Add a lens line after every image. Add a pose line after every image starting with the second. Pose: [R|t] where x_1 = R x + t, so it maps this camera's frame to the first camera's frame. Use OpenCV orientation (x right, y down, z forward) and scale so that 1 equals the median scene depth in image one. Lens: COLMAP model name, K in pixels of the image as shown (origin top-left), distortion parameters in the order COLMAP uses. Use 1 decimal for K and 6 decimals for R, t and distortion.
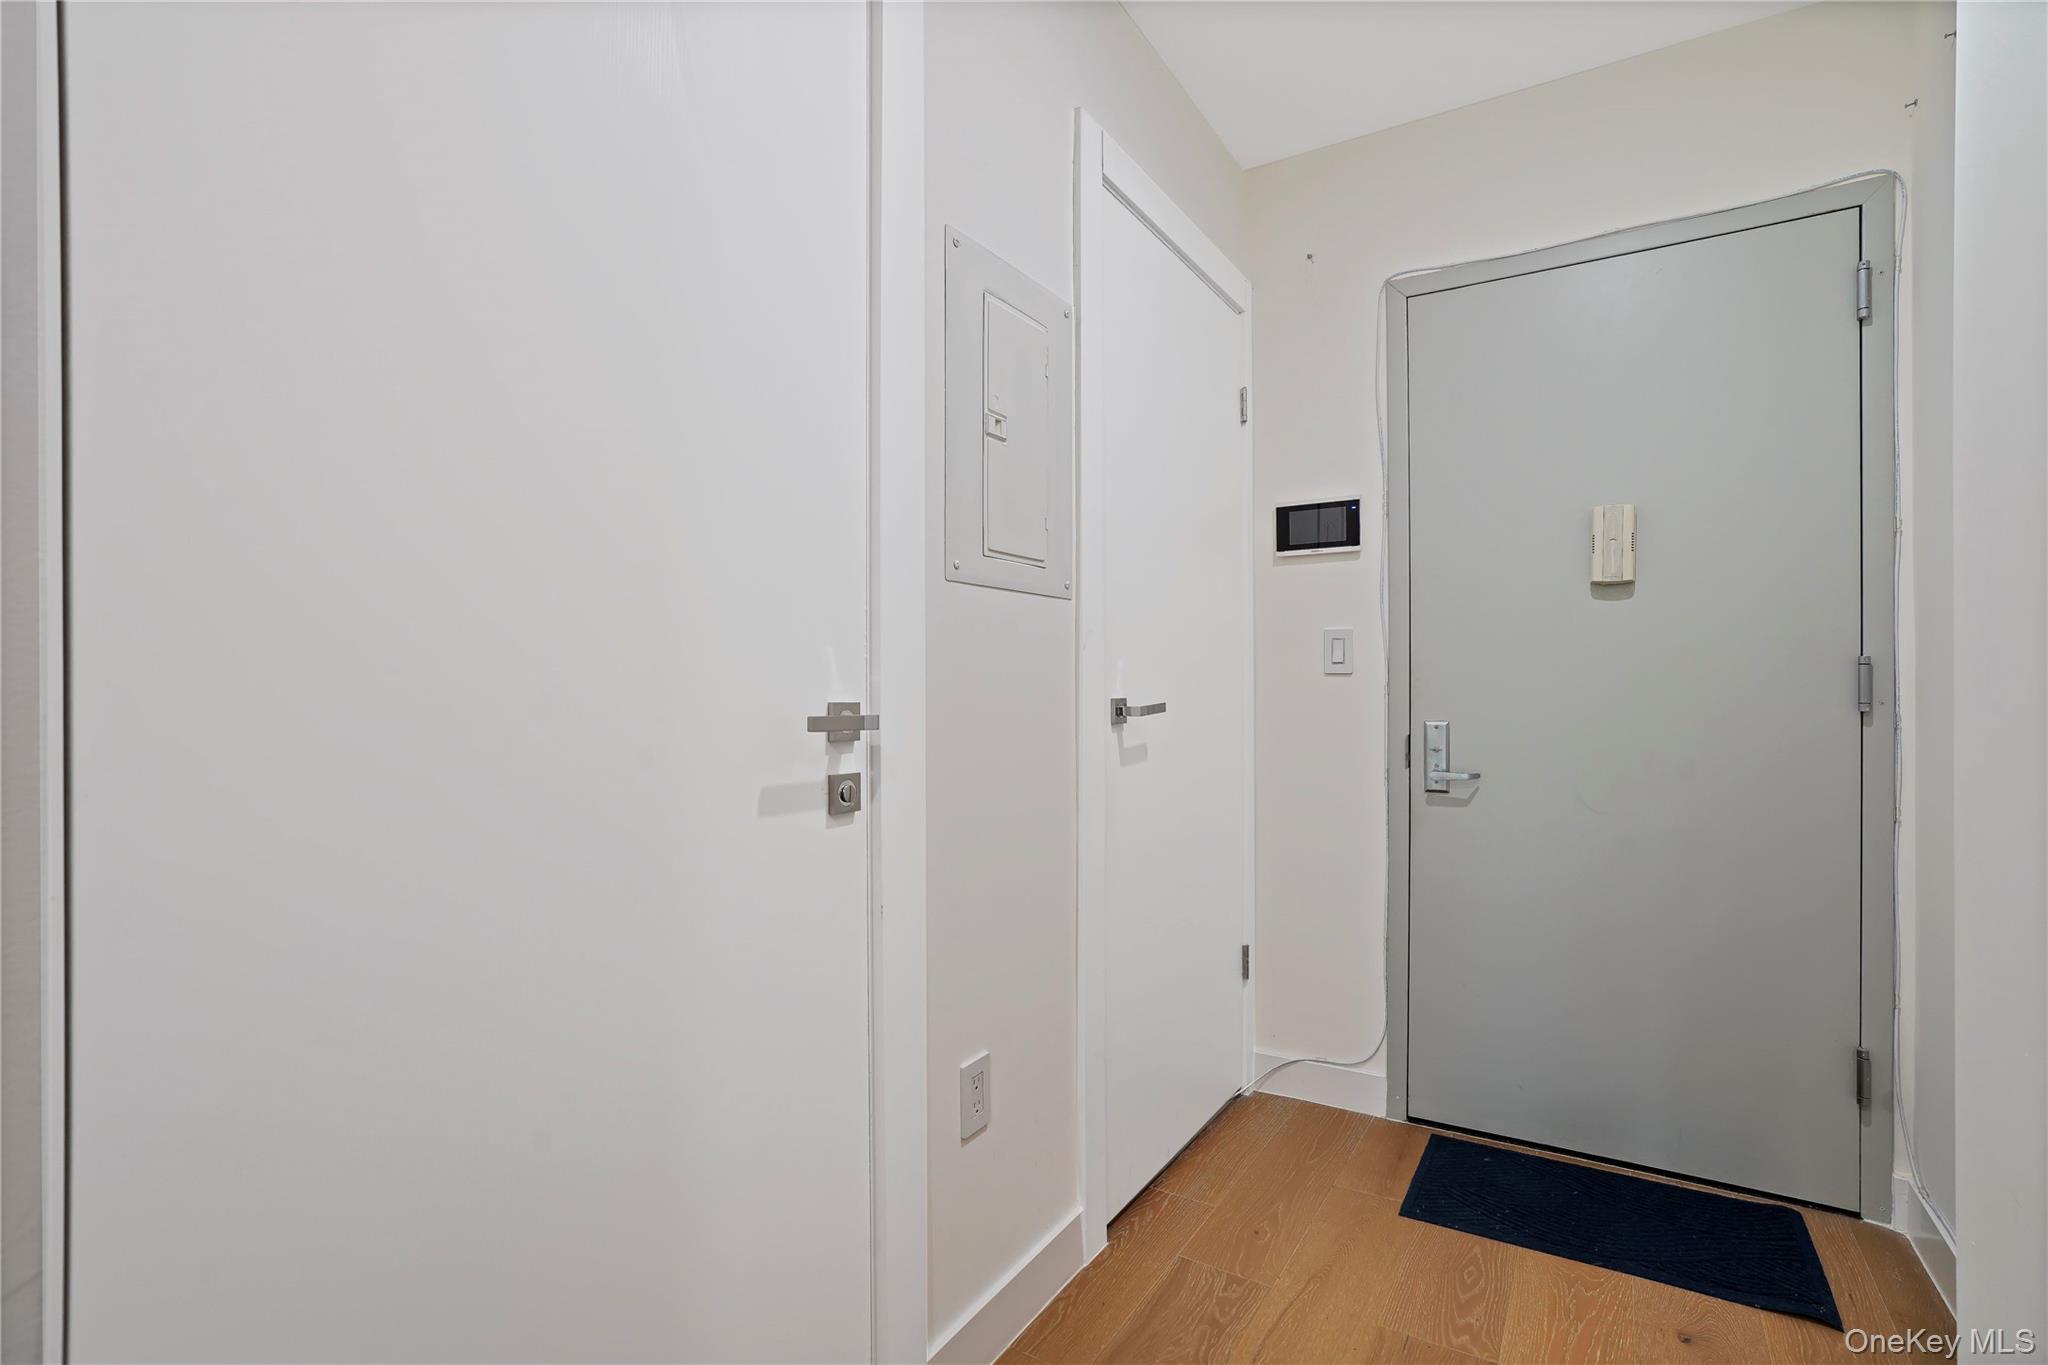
lens RADIAL K [[946.7, 0, 1046.0], [0, 946.7, 694.6], [0, 0, 1]] dist [-0.057467, 0.025229]
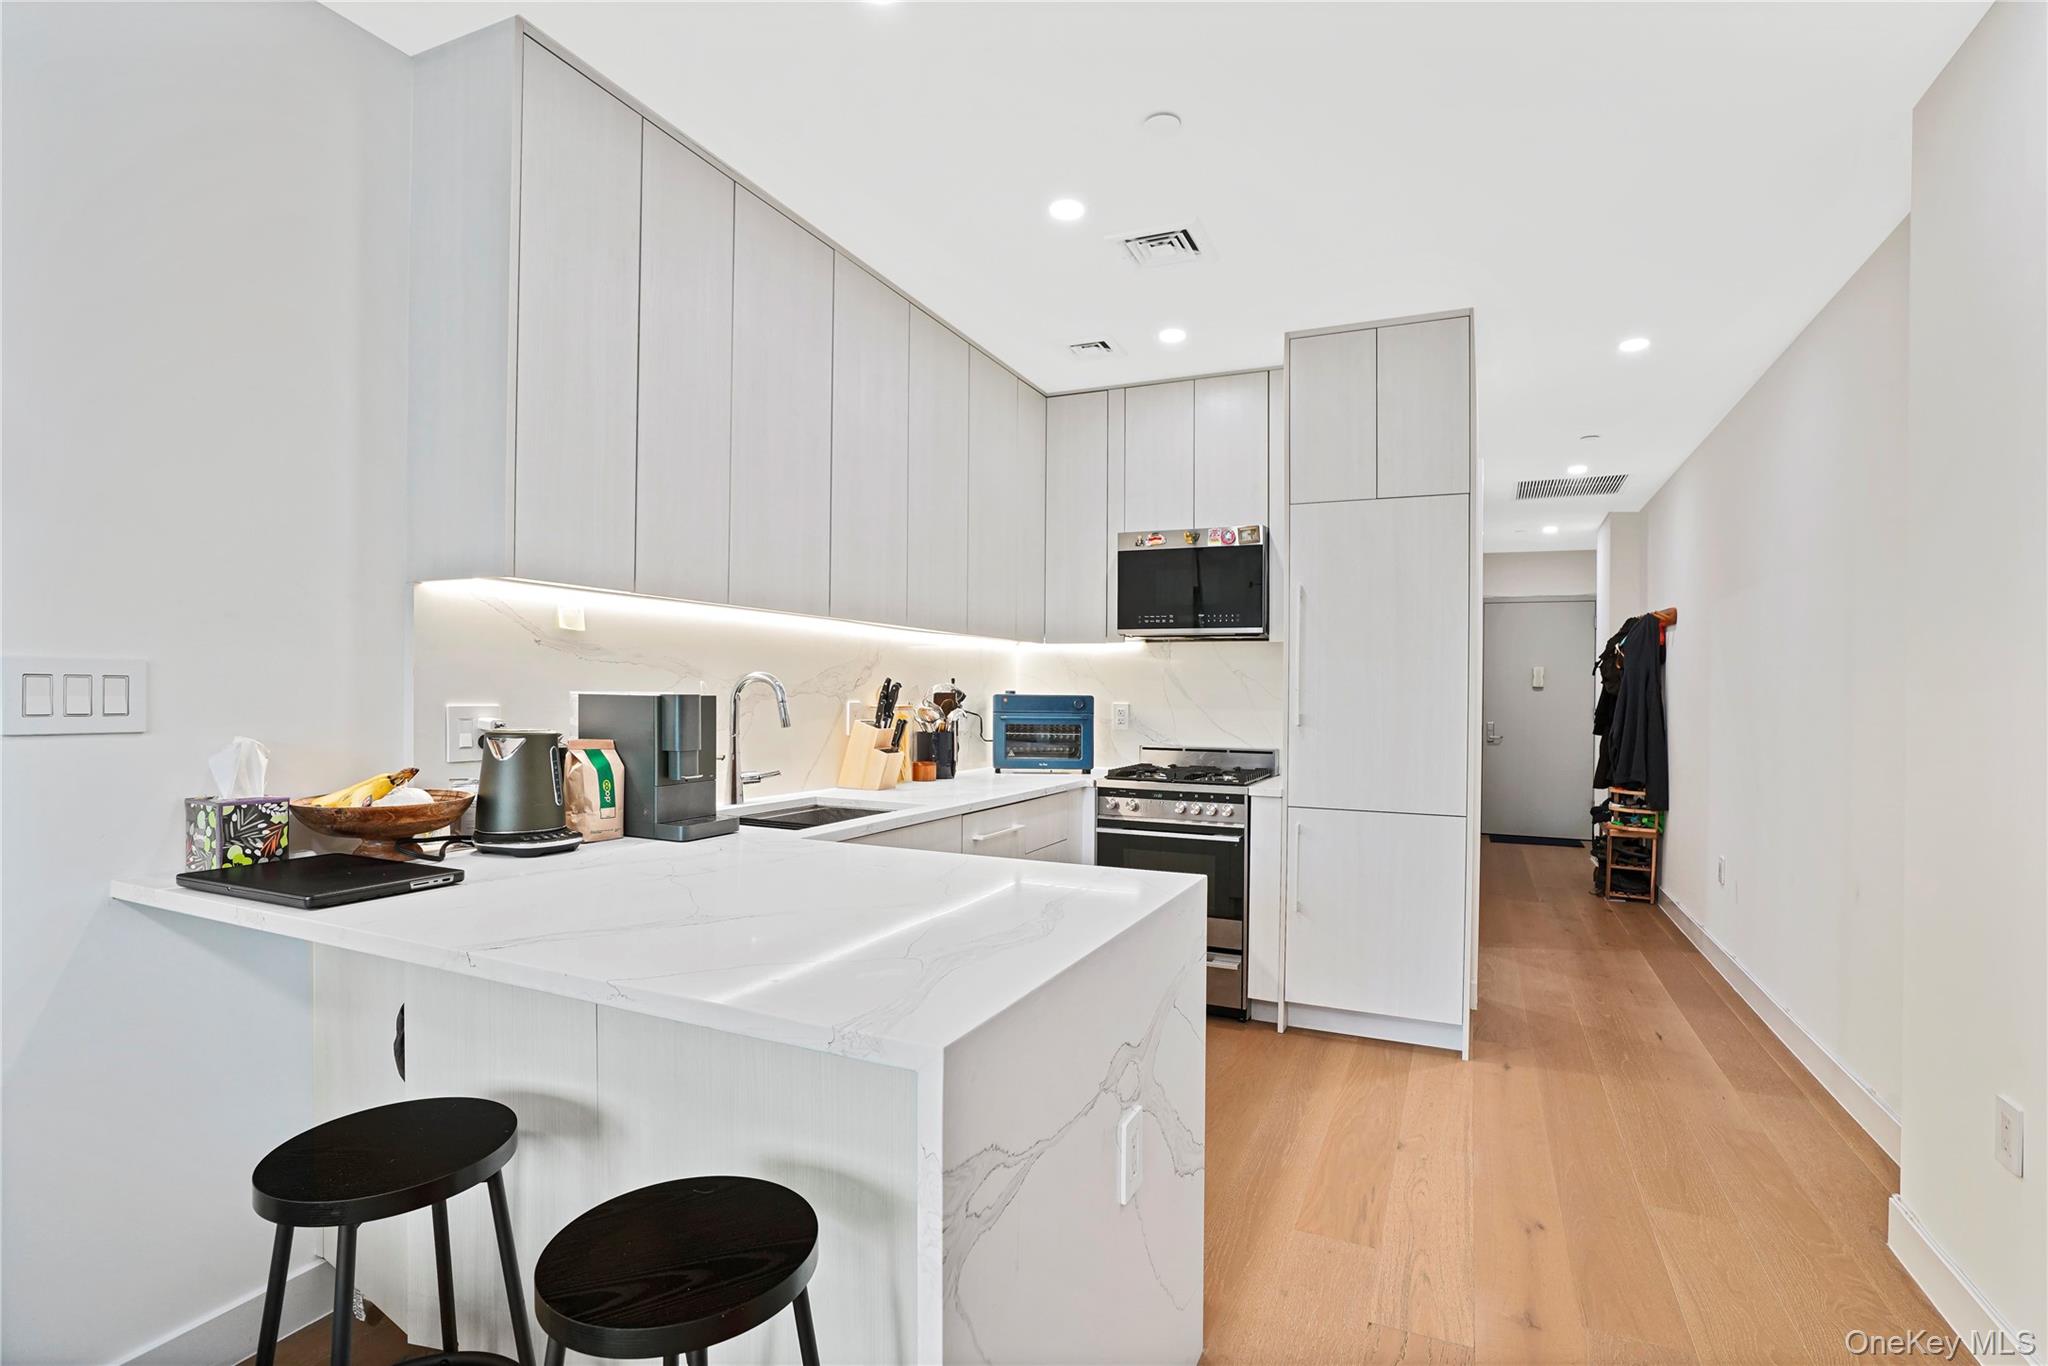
lens RADIAL K [[976.6, 0, 1045.7], [0, 976.6, 712.1], [0, 0, 1]] dist [-0.015776, 0.000255]
pose [[0.990242, 0.007531, 0.139151, -1.858862], [-0.009164, 0.999896, 0.011104, -0.040174], [-0.139053, -0.012271, 0.990209, -2.556440]]
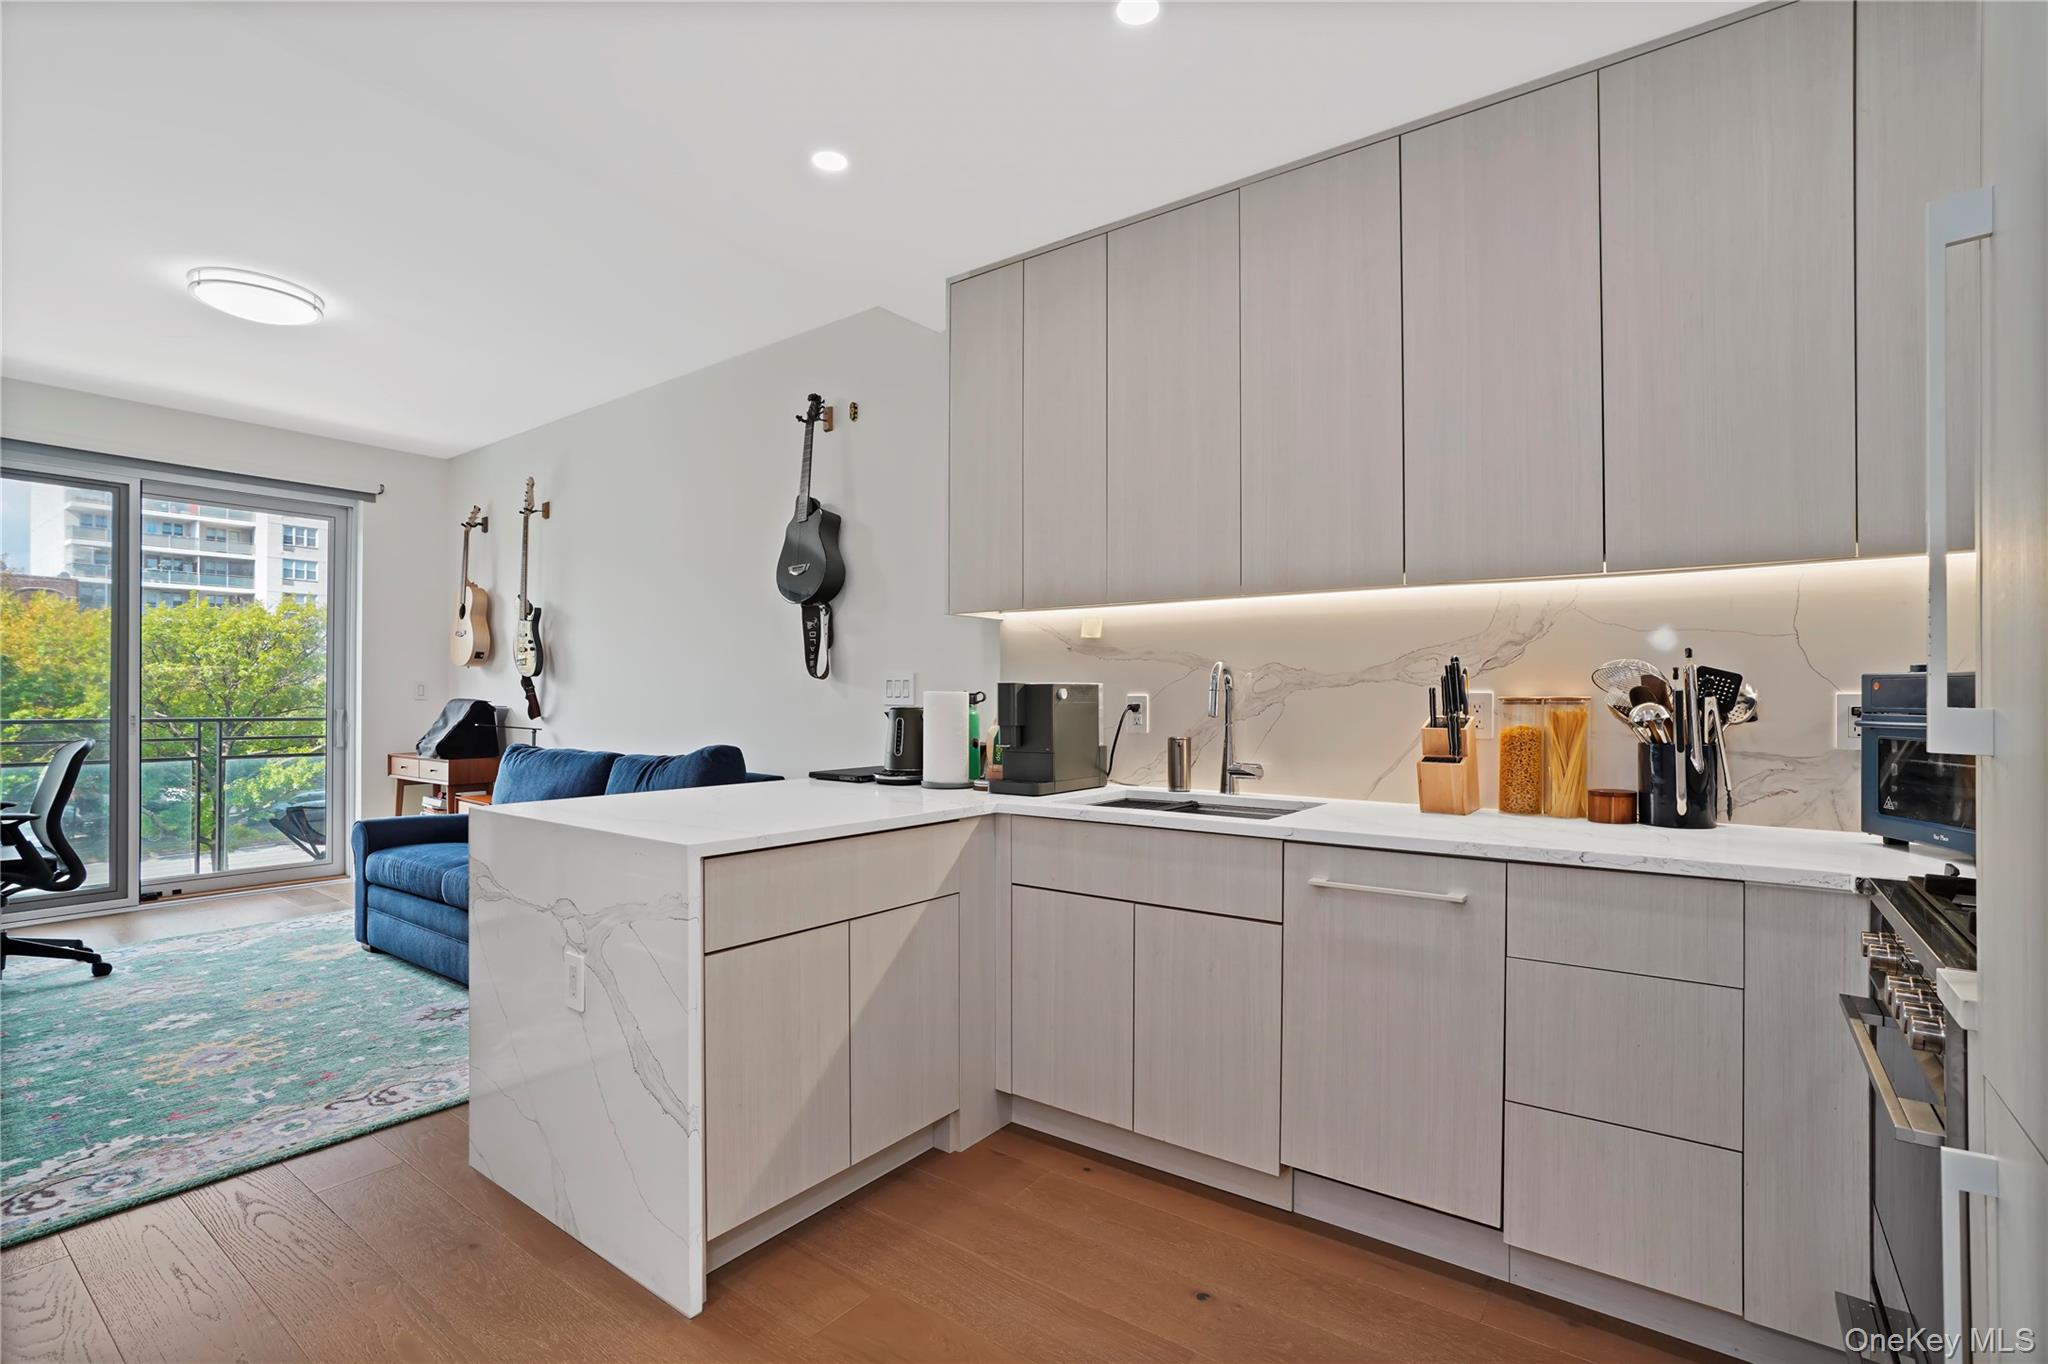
lens RADIAL K [[946.7, 0, 1046.0], [0, 946.7, 694.1], [0, 0, 1]] dist [-0.057467, 0.025229]
pose [[-0.080680, -0.004869, -0.996728, -0.800808], [-0.011587, 0.999925, -0.003947, -0.023935], [0.996673, 0.011231, -0.080731, -1.355962]]
